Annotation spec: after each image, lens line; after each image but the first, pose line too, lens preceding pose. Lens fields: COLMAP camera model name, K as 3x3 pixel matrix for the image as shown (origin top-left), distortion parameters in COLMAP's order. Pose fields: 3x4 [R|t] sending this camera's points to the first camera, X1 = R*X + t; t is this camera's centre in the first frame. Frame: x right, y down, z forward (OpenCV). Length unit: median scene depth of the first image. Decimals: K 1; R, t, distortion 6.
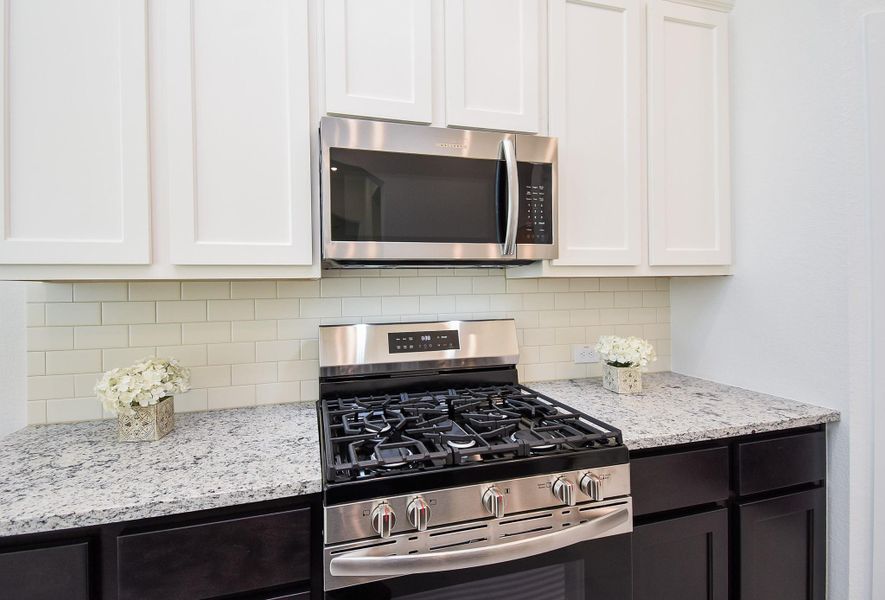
lens RADIAL K [[429.8, 0, 441.5], [0, 429.8, 291.5], [0, 0, 1]] dist [0.000378, 0.000025]
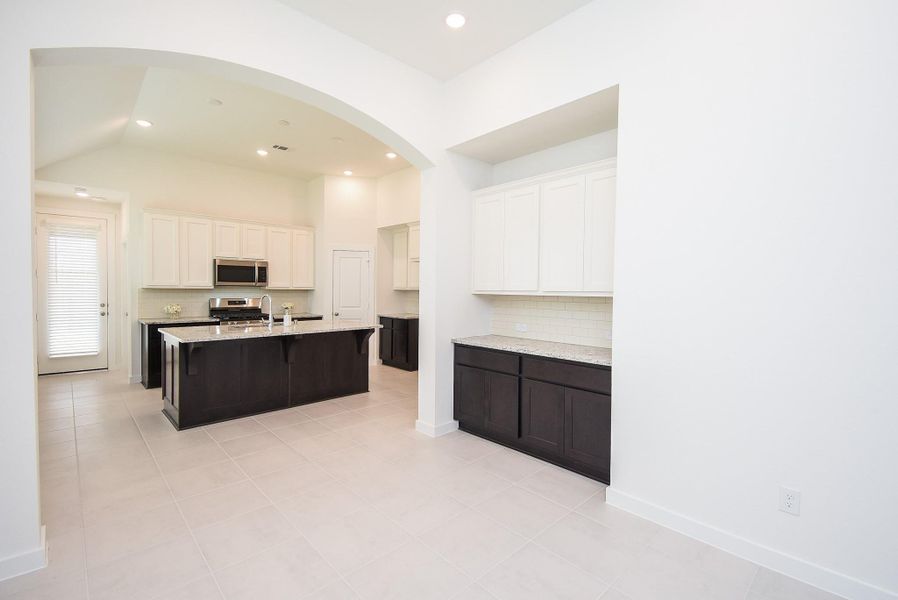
lens RADIAL K [[414.9, 0, 448.9], [0, 414.9, 294.7], [0, 0, 1]] dist [0.077855, -0.000185]
pose [[0.906826, 0.015745, 0.421210, 0.120792], [-0.012944, 0.999871, -0.009510, 0.051369], [-0.421306, 0.003172, 0.906913, -4.476572]]
